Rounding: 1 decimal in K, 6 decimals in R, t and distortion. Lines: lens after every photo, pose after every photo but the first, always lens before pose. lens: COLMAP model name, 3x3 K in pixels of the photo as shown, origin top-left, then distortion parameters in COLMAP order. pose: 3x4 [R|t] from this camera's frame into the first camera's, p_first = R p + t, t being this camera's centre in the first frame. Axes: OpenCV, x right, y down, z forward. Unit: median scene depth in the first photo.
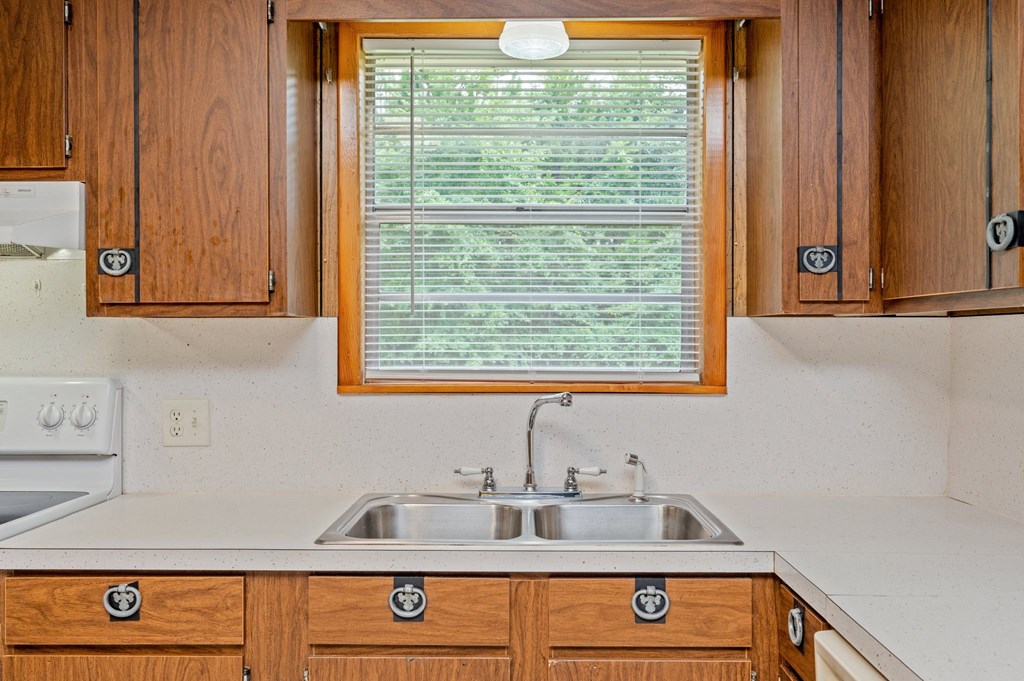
lens RADIAL K [[837.0, 0, 475.6], [0, 837.0, 334.7], [0, 0, 1]] dist [-0.001216, -0.001523]
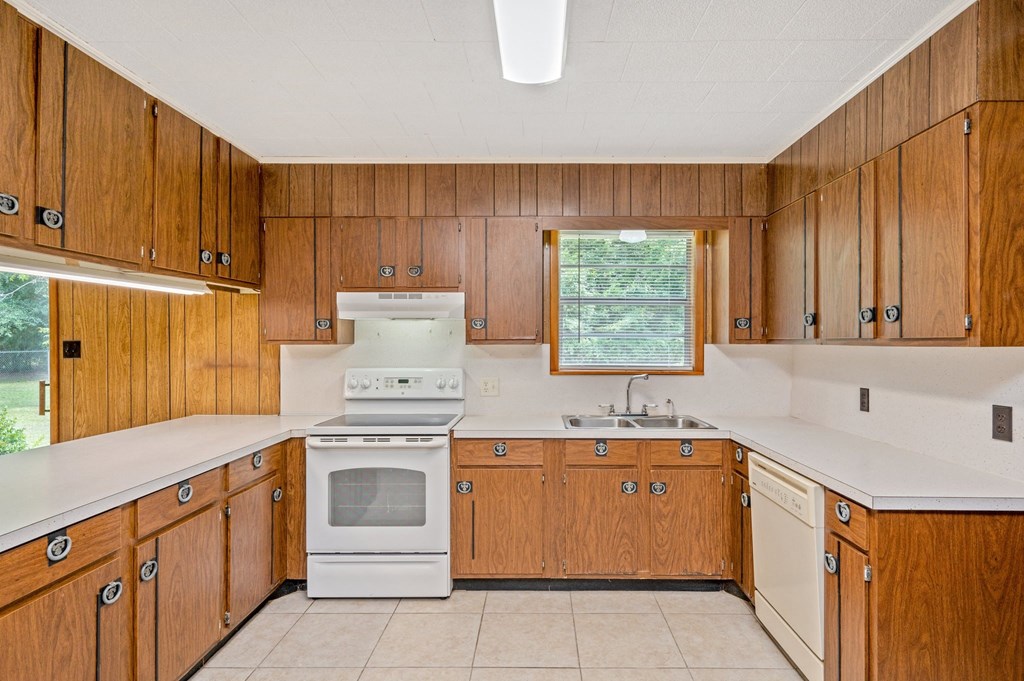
lens RADIAL K [[507.5, 0, 538.4], [0, 507.5, 341.1], [0, 0, 1]] dist [-0.000063, 0.000002]
pose [[0.998621, 0.003977, 0.052353, -0.324991], [-0.003892, 0.999991, -0.001733, -0.030817], [-0.052359, 0.001527, 0.998627, -0.575937]]
